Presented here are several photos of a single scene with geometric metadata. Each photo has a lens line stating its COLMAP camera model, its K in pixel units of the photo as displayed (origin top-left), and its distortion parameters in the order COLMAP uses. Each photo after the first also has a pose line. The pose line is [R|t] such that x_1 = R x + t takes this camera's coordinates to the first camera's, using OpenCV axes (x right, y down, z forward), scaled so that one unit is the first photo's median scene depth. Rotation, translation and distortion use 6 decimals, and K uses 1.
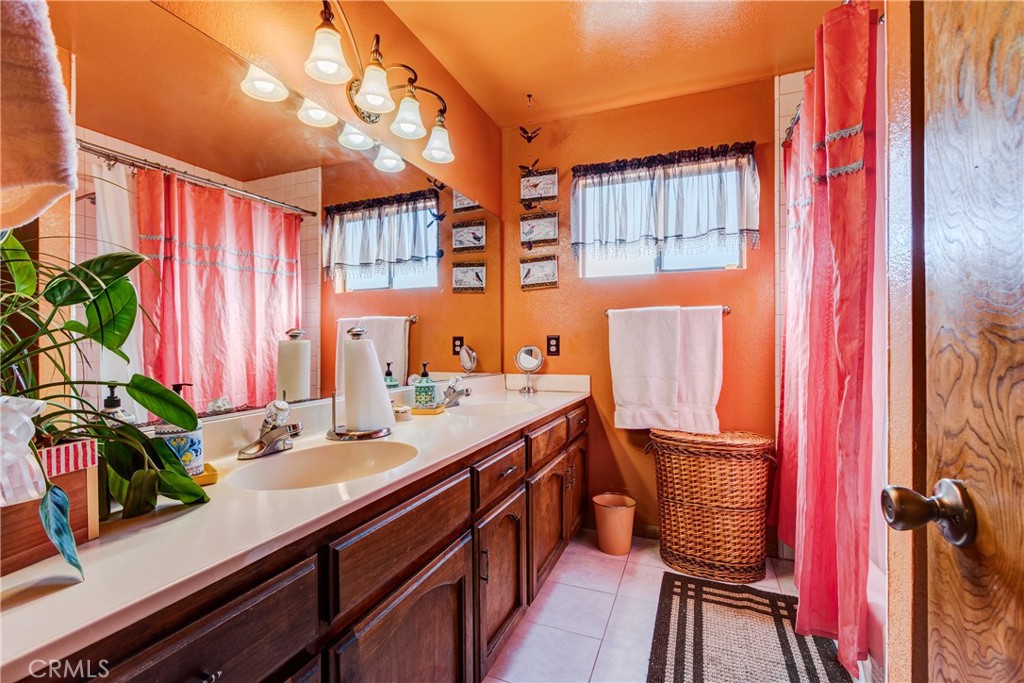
lens RADIAL K [[467.0, 0, 506.6], [0, 467.0, 343.7], [0, 0, 1]] dist [0.013889, -0.000447]
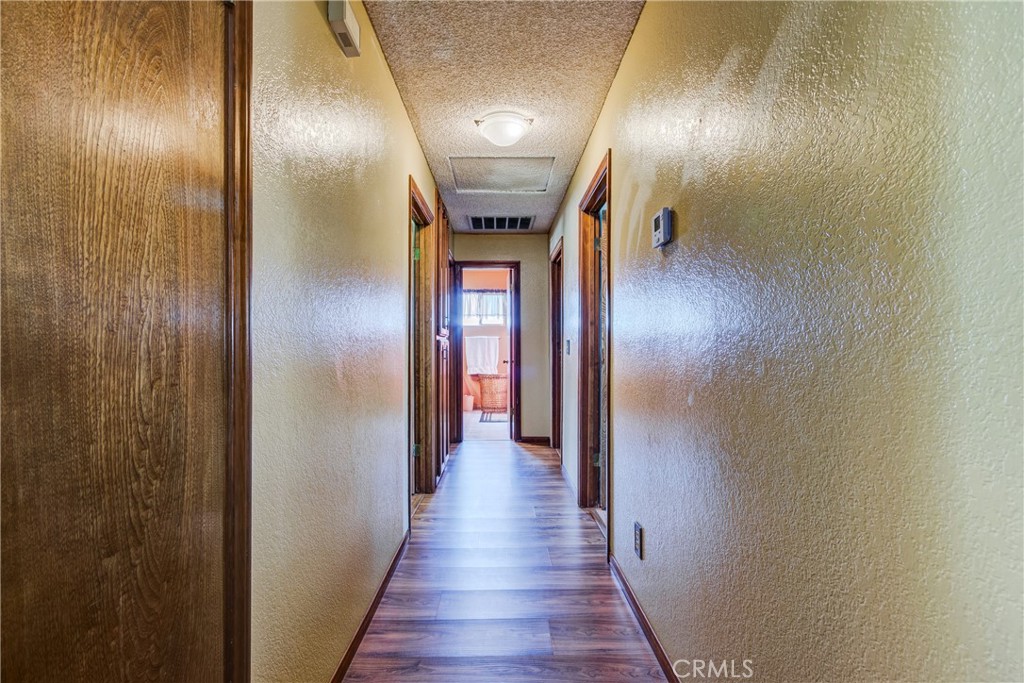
lens RADIAL K [[467.0, 0, 510.1], [0, 467.0, 340.3], [0, 0, 1]] dist [0.013889, -0.000447]
pose [[0.917493, 0.010630, 0.397611, -0.771540], [-0.001063, 0.999705, -0.024273, 0.027798], [-0.397752, 0.021848, 0.917233, -2.041813]]
